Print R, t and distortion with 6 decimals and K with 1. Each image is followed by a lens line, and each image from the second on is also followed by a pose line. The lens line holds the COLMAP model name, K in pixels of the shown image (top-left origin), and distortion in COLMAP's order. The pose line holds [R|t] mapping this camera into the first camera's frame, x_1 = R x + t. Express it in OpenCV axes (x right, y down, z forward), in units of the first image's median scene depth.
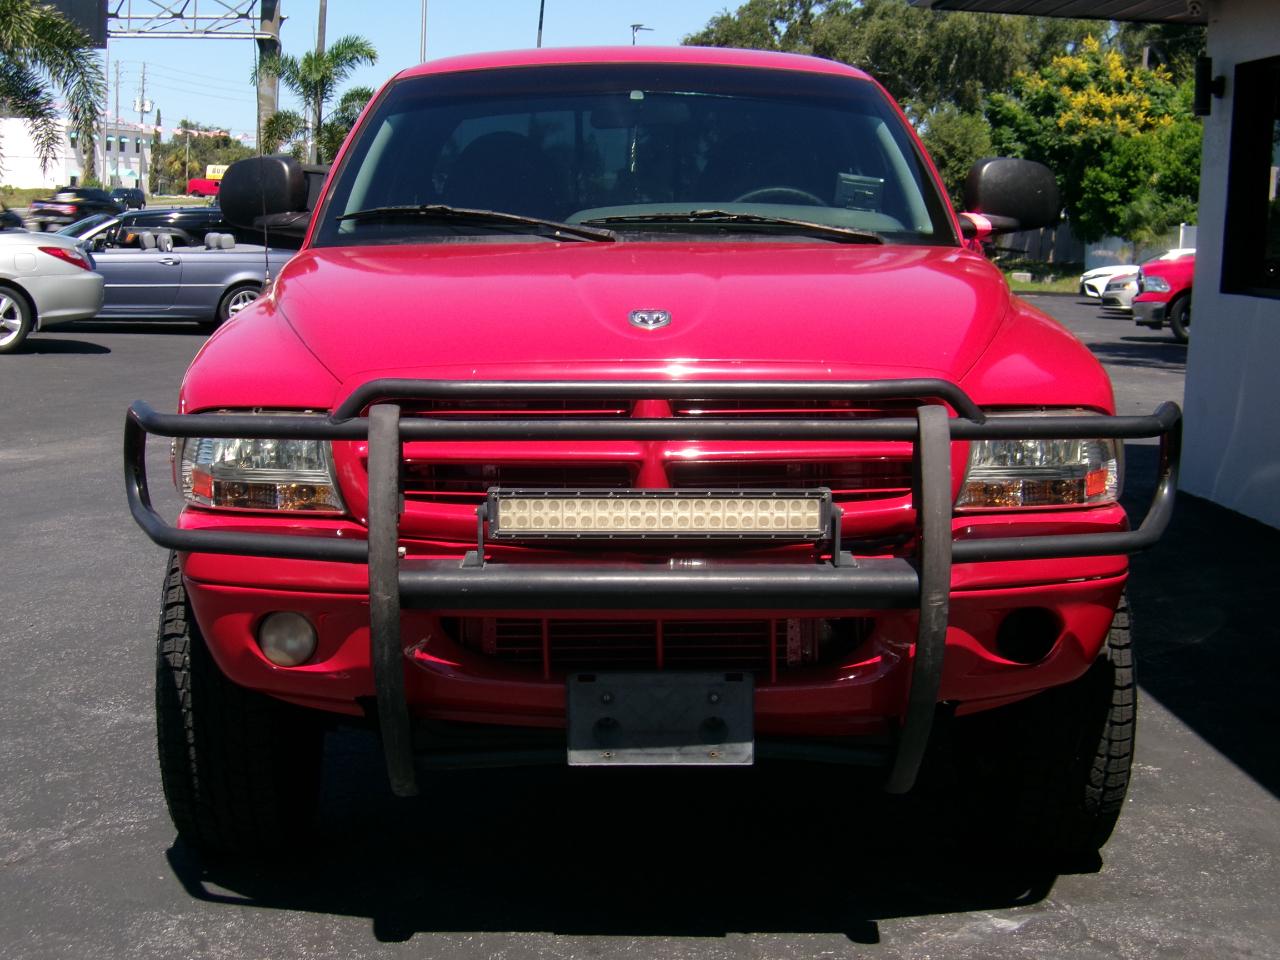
lens RADIAL K [[1961.7, 0, 659.0], [0, 1961.7, 479.9], [0, 0, 1]] dist [-0.118851, -0.004774]
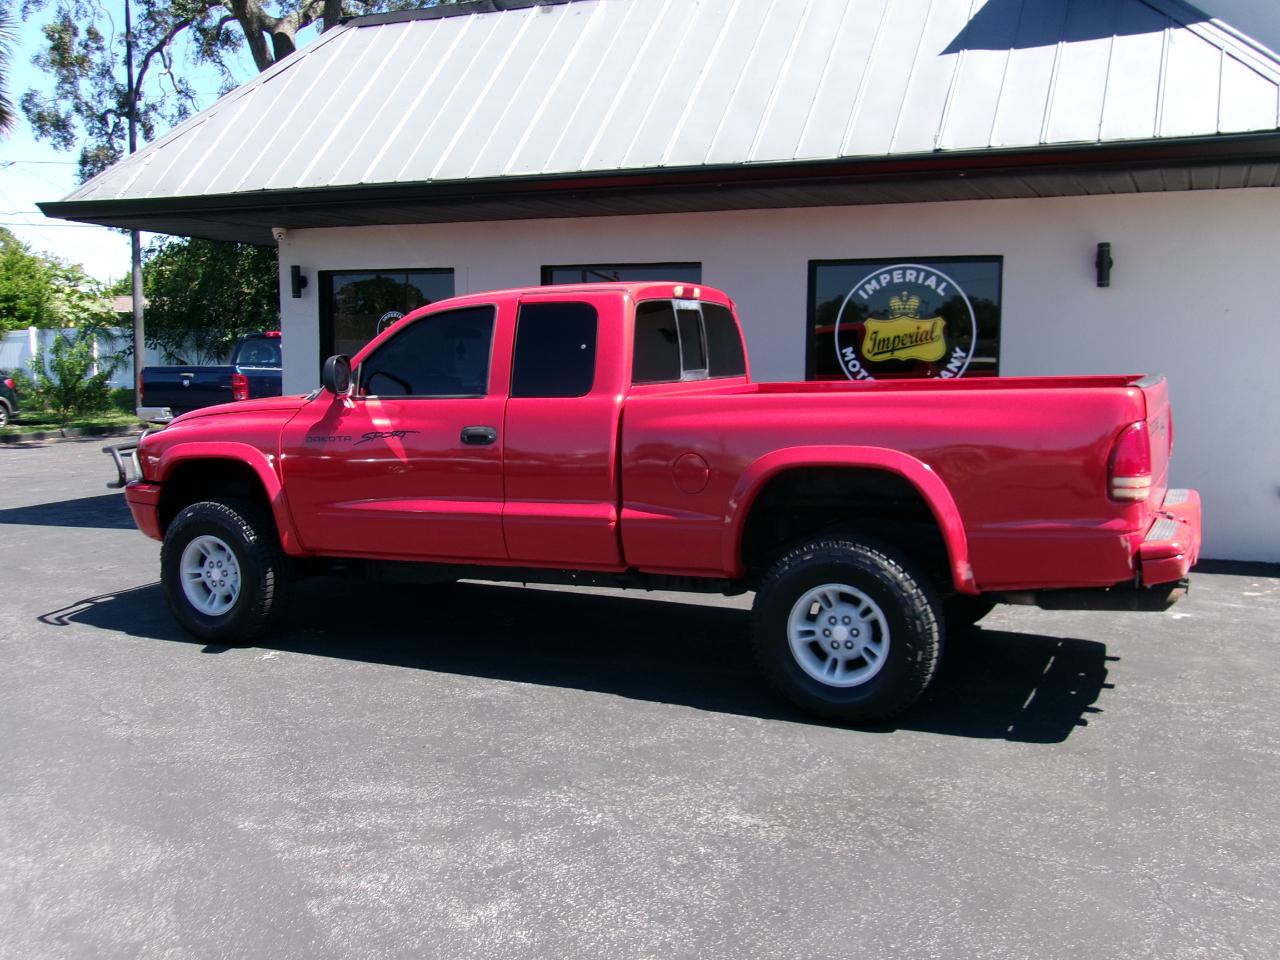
lens RADIAL K [[1232.9, 0, 640.1], [0, 1232.9, 479.7], [0, 0, 1]] dist [0.026088, 0.026137]
pose [[0.441117, -0.122650, 0.889029, -1.337395], [0.129454, 0.988953, 0.072203, -0.138503], [-0.888064, 0.083238, 0.452122, 0.465106]]
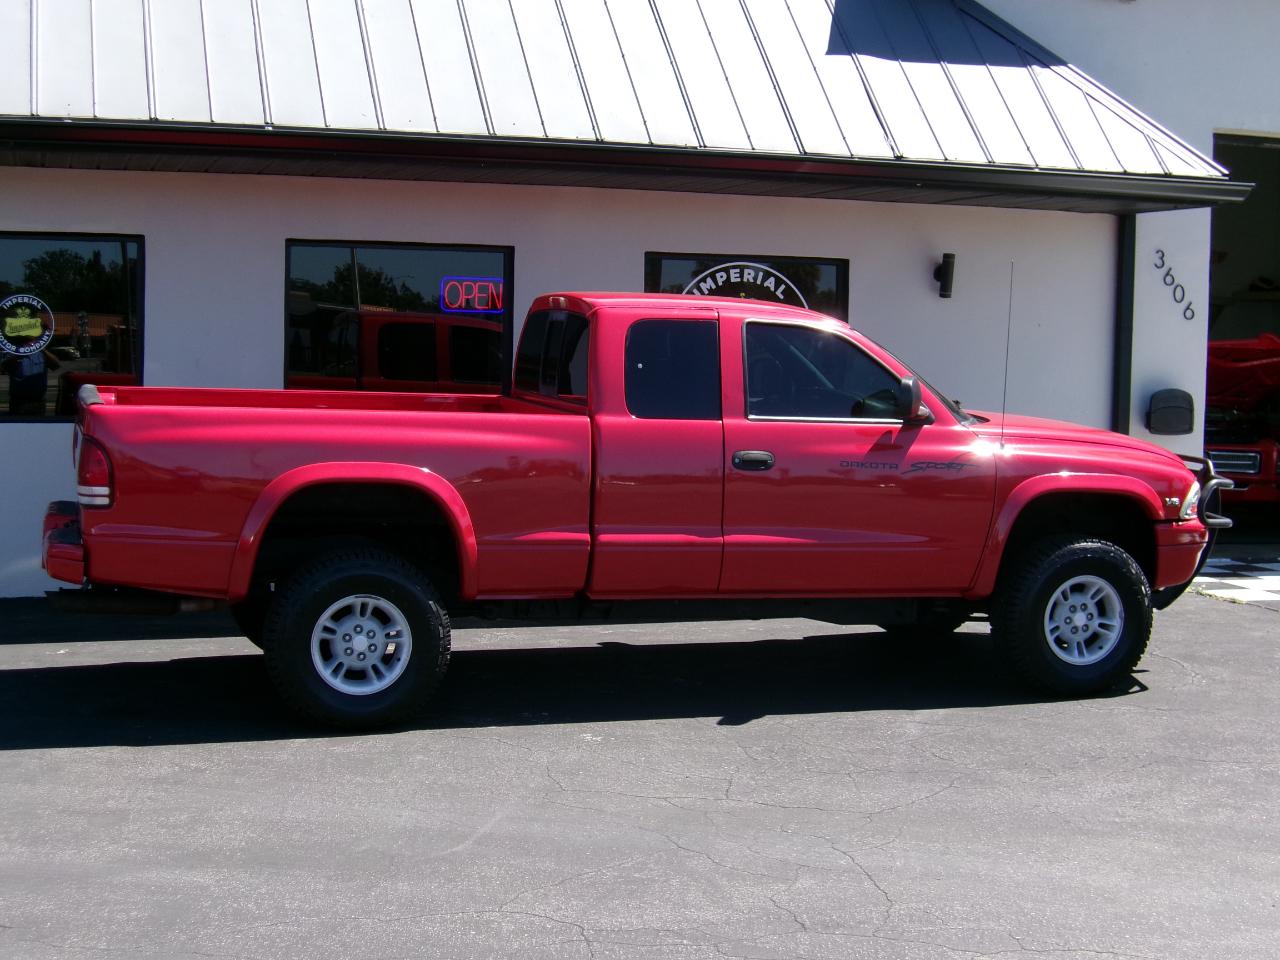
lens RADIAL K [[1979.1, 0, 625.4], [0, 1979.1, 480.8], [0, 0, 1]] dist [-0.115549, -0.057937]
pose [[-0.252040, -0.102334, 0.962291, -2.053101], [0.103088, 0.985896, 0.131844, -0.369156], [-0.962211, 0.132430, -0.237935, 1.860657]]
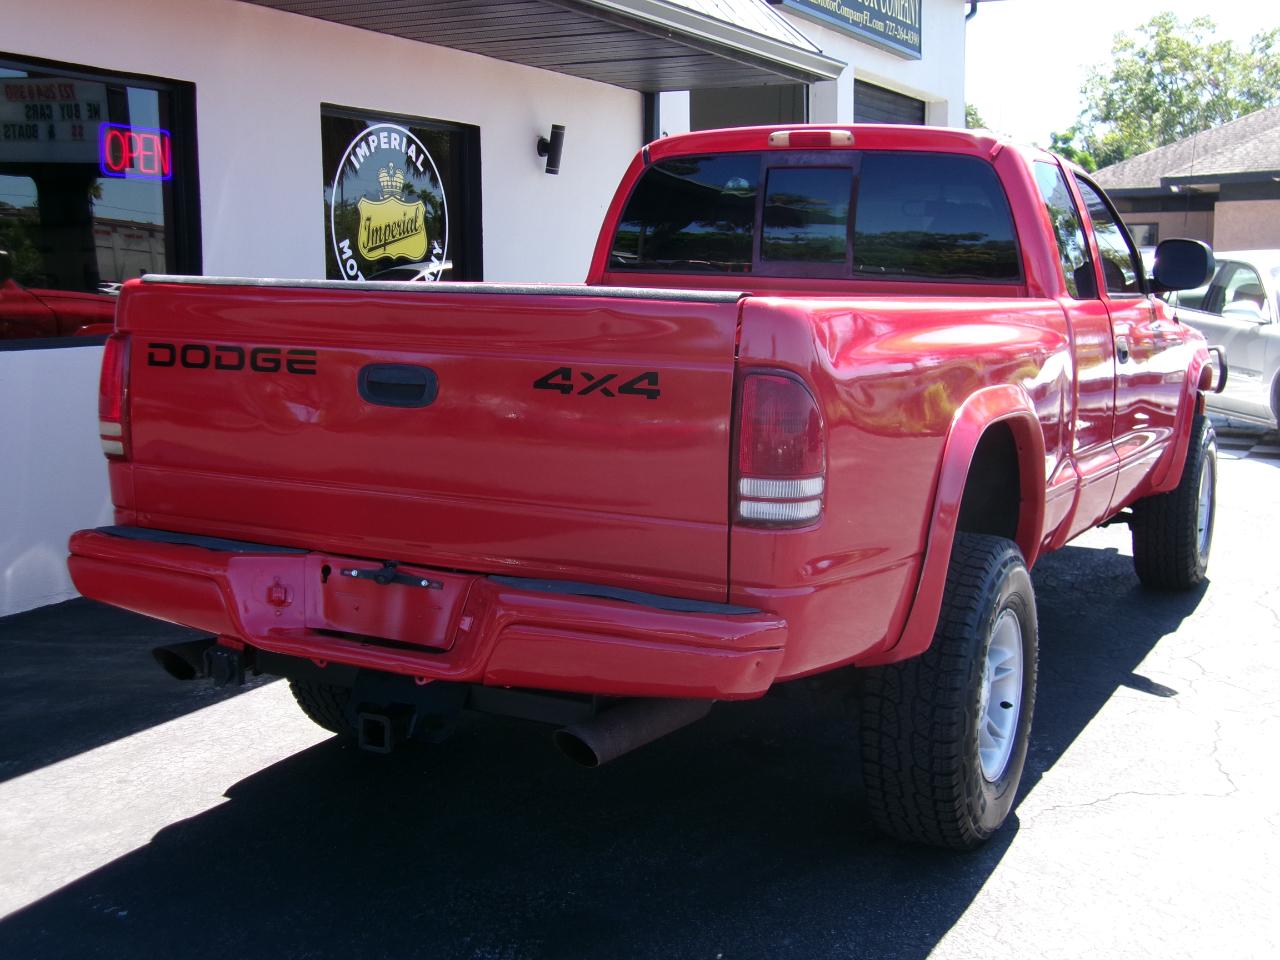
lens RADIAL K [[1572.5, 0, 634.6], [0, 1572.5, 475.3], [0, 0, 1]] dist [-0.016197, 0.046414]
pose [[-0.866856, -0.090040, 0.490361, -0.485466], [0.045343, 0.965242, 0.257396, -0.349735], [-0.496493, 0.245359, -0.832643, 2.466729]]
